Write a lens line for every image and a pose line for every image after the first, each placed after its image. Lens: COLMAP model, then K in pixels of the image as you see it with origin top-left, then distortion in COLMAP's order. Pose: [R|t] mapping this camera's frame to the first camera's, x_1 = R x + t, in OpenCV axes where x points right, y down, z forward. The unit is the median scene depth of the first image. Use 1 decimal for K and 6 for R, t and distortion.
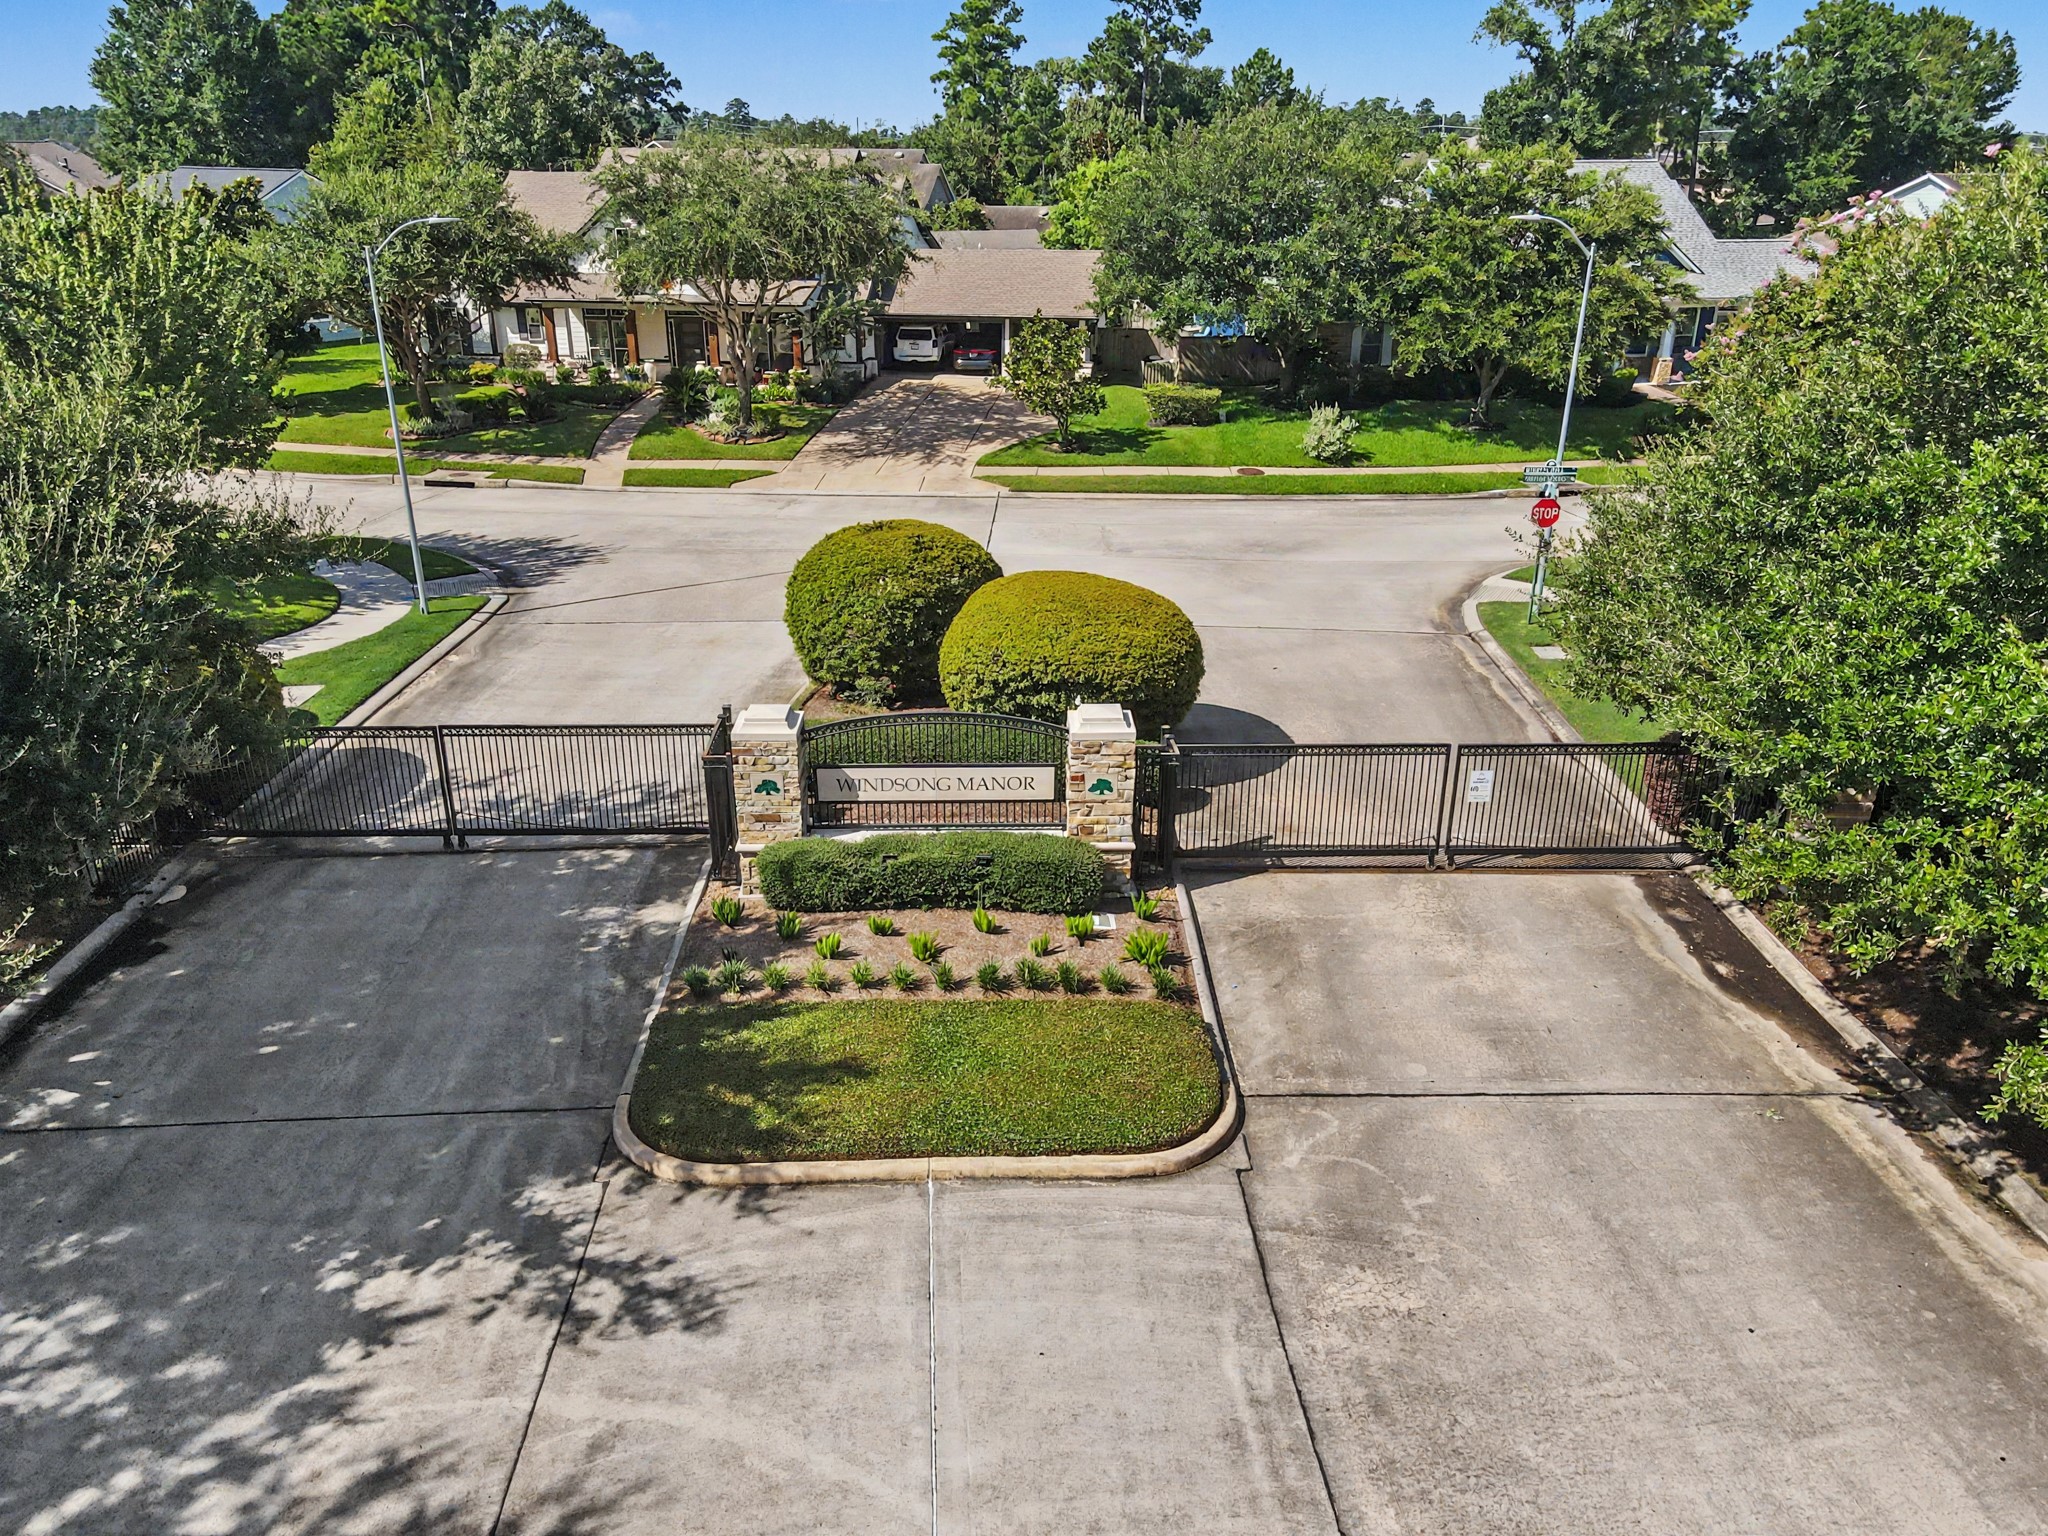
lens RADIAL K [[1498.2, 0, 1033.3], [0, 1498.2, 762.7], [0, 0, 1]] dist [0.016823, -0.006350]
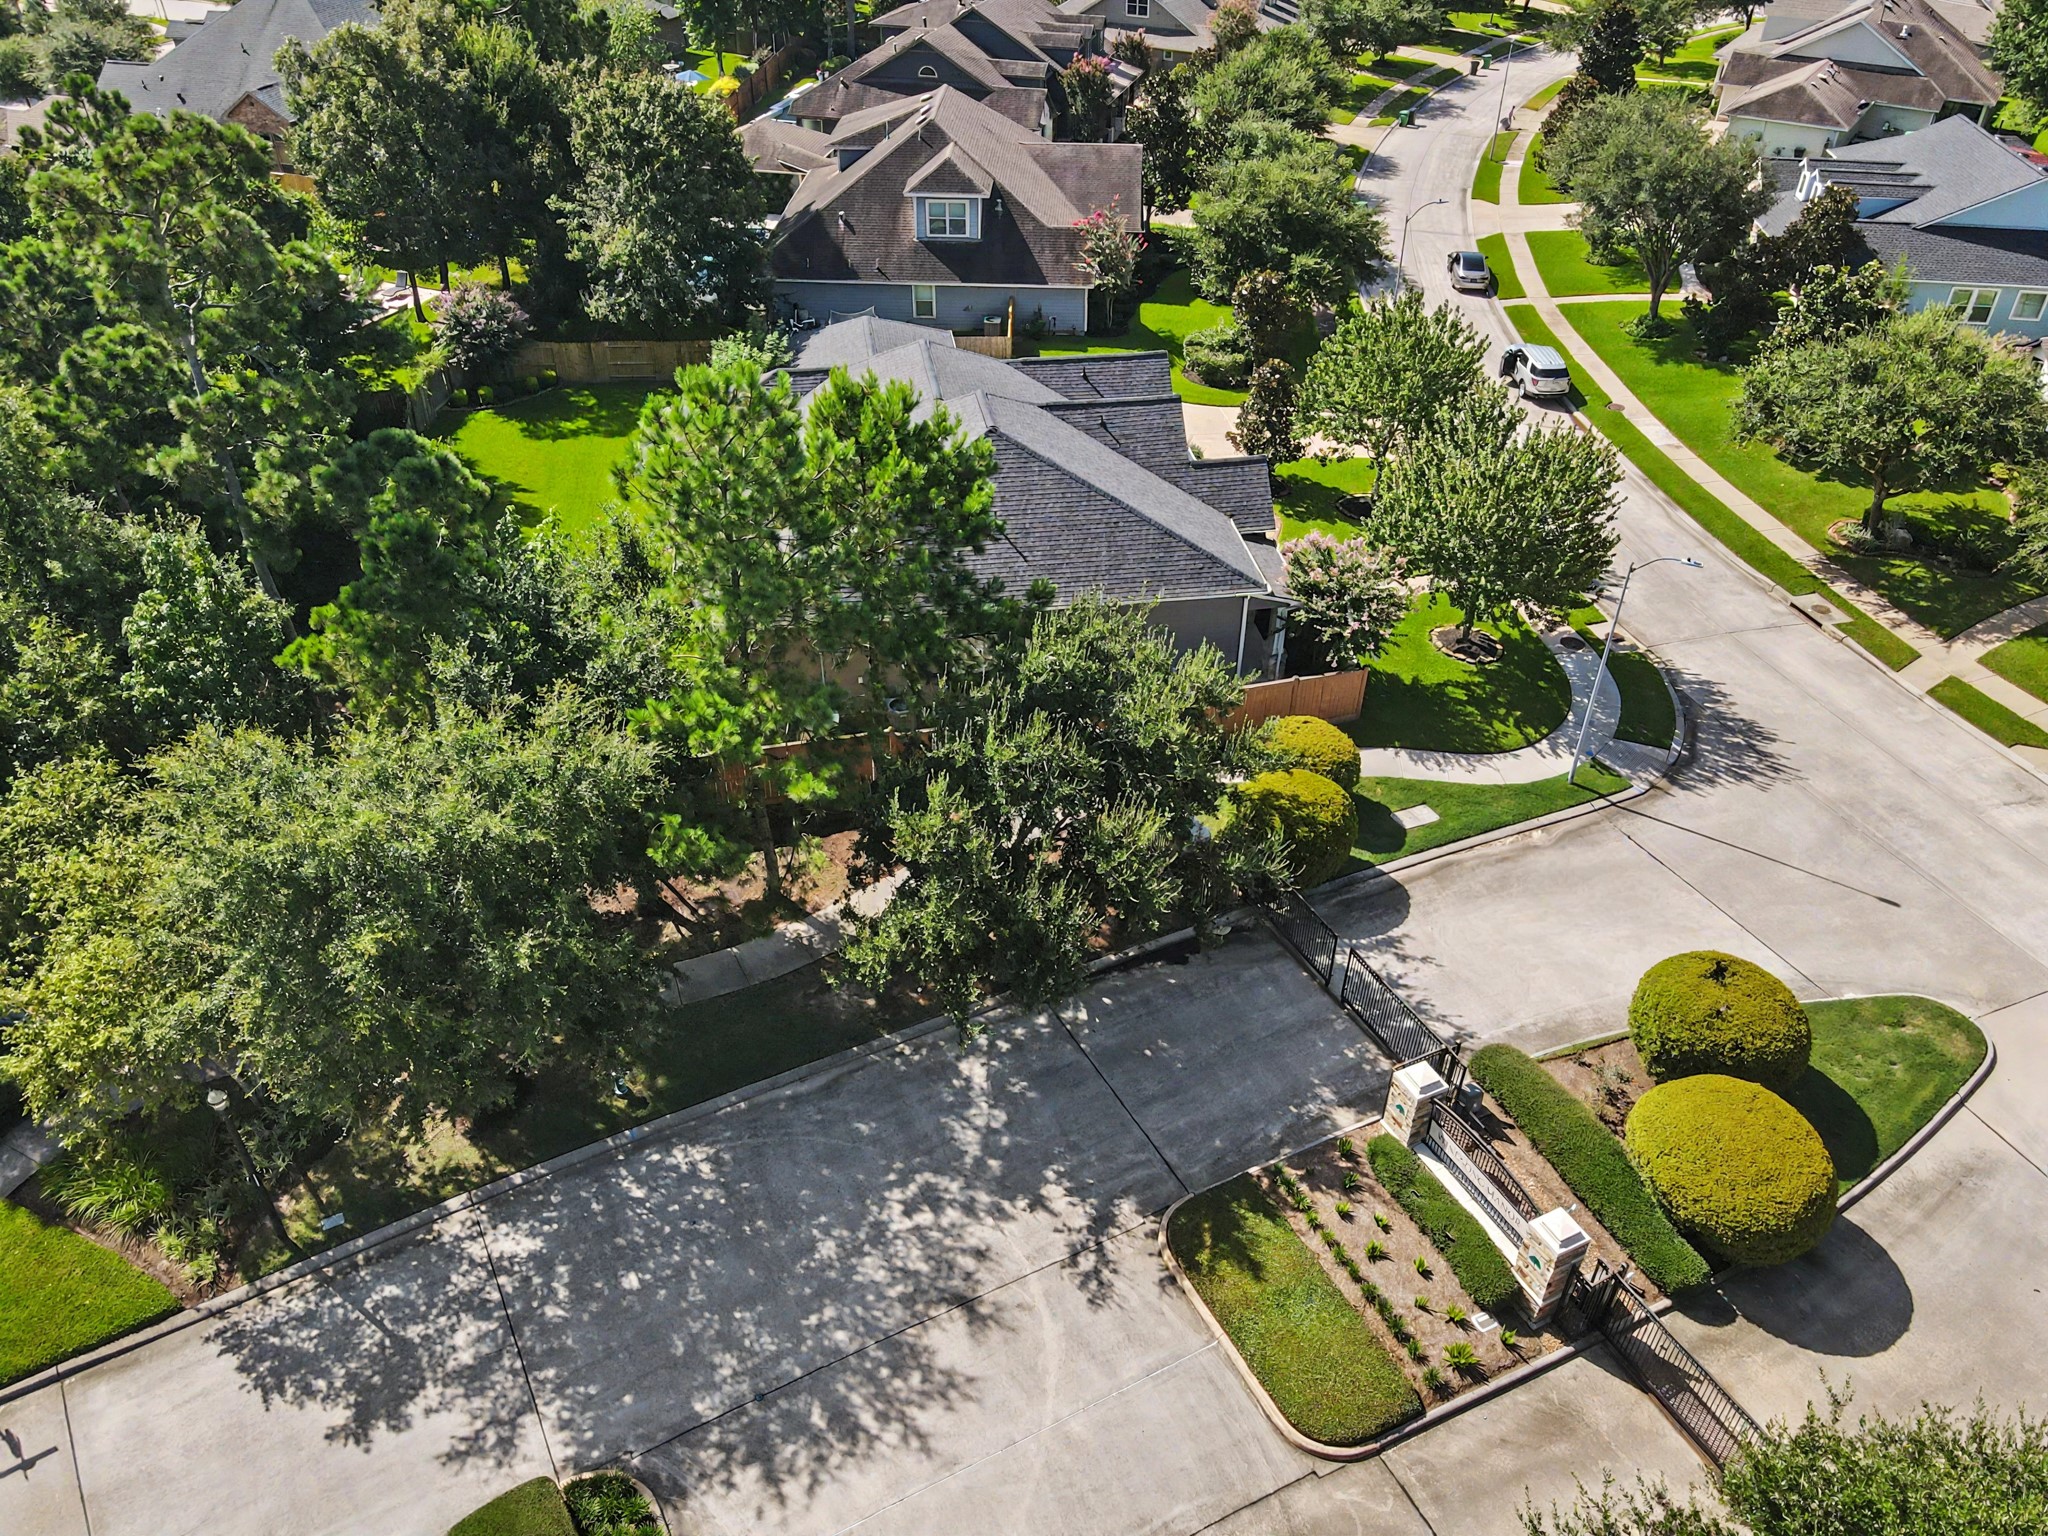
lens RADIAL K [[1498.2, 0, 1031.6], [0, 1498.2, 761.3], [0, 0, 1]] dist [0.016823, -0.006350]
pose [[0.421619, 0.522804, -0.740886, 0.897231], [-0.355450, 0.846956, 0.395374, -1.074904], [0.834201, 0.096651, 0.542924, -0.390441]]
